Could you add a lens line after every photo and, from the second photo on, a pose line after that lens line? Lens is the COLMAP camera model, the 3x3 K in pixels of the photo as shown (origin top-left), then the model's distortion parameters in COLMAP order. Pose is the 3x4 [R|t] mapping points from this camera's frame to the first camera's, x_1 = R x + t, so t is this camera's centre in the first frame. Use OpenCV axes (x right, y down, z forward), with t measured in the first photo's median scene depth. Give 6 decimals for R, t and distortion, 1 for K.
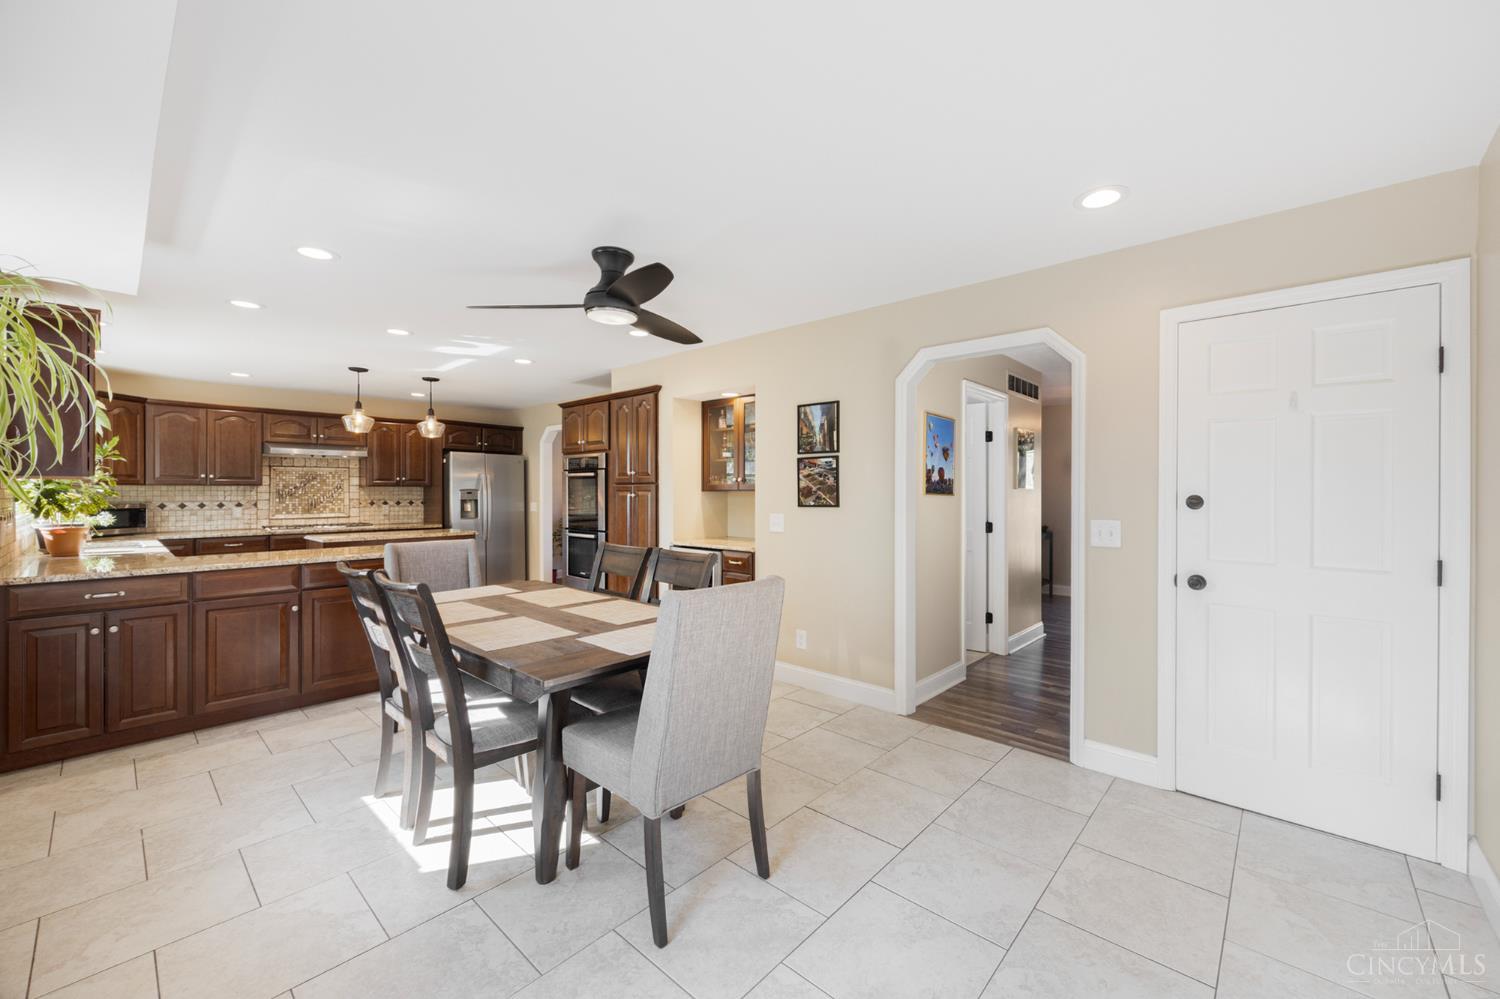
lens RADIAL K [[587.7, 0, 739.3], [0, 587.7, 489.1], [0, 0, 1]] dist [-0.007105, 0.000215]
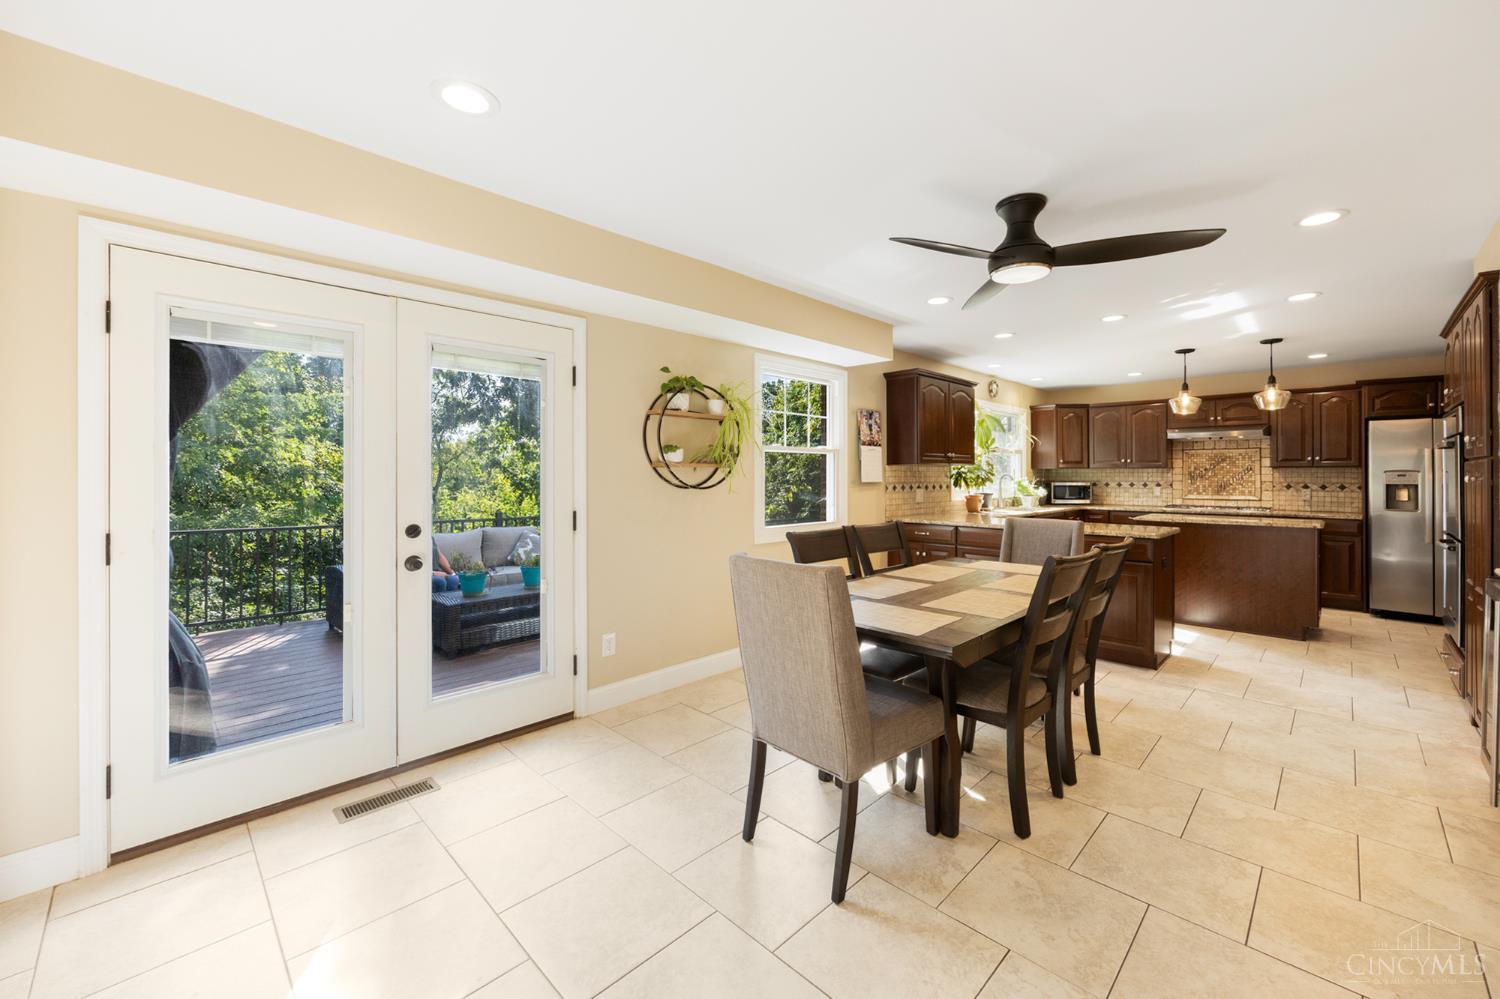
lens RADIAL K [[587.7, 0, 827.1], [0, 587.7, 468.8], [0, 0, 1]] dist [-0.007105, 0.000215]
pose [[0.029932, -0.006647, -0.999530, 0.271125], [0.002652, 0.999975, -0.006571, 0.001029], [0.999548, -0.002454, 0.029949, 0.295815]]
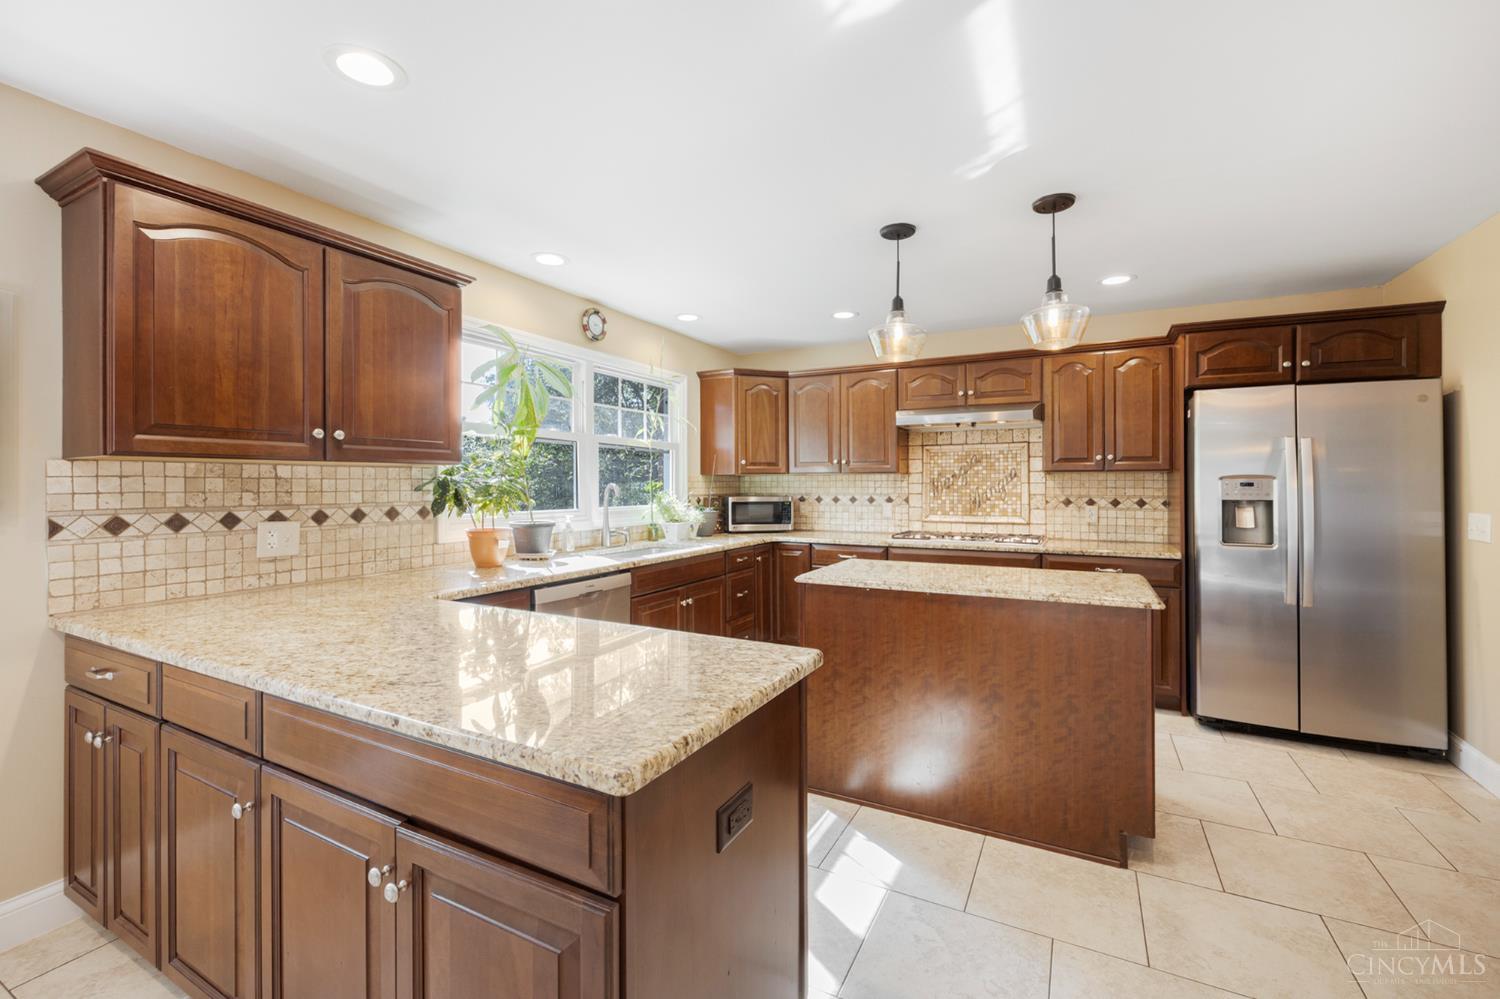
lens RADIAL K [[587.7, 0, 781.2], [0, 587.7, 480.1], [0, 0, 1]] dist [-0.007105, 0.000215]
pose [[0.274201, -0.003610, -0.961666, -0.169131], [0.005032, 0.999985, -0.002319, 0.002806], [0.961659, -0.004203, 0.274215, 0.633814]]
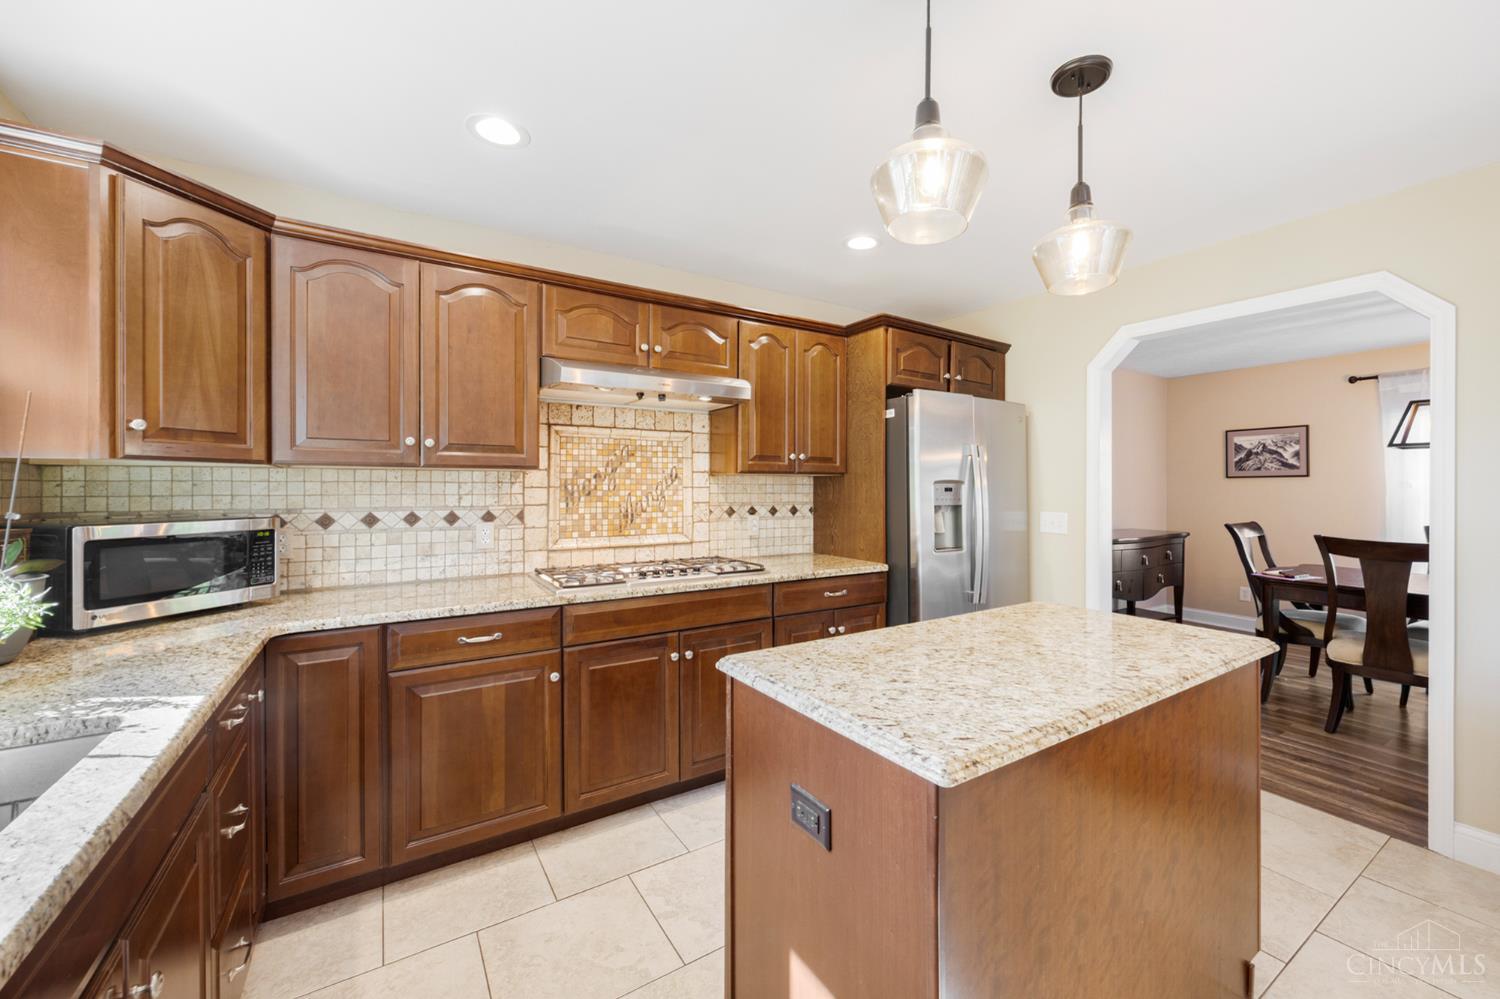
lens RADIAL K [[587.7, 0, 727.8], [0, 587.7, 483.8], [0, 0, 1]] dist [-0.007105, 0.000215]
pose [[0.957160, 0.001242, -0.289556, -0.548078], [-0.002216, 0.999993, -0.003035, 0.004391], [0.289550, 0.003547, 0.957156, 0.623056]]
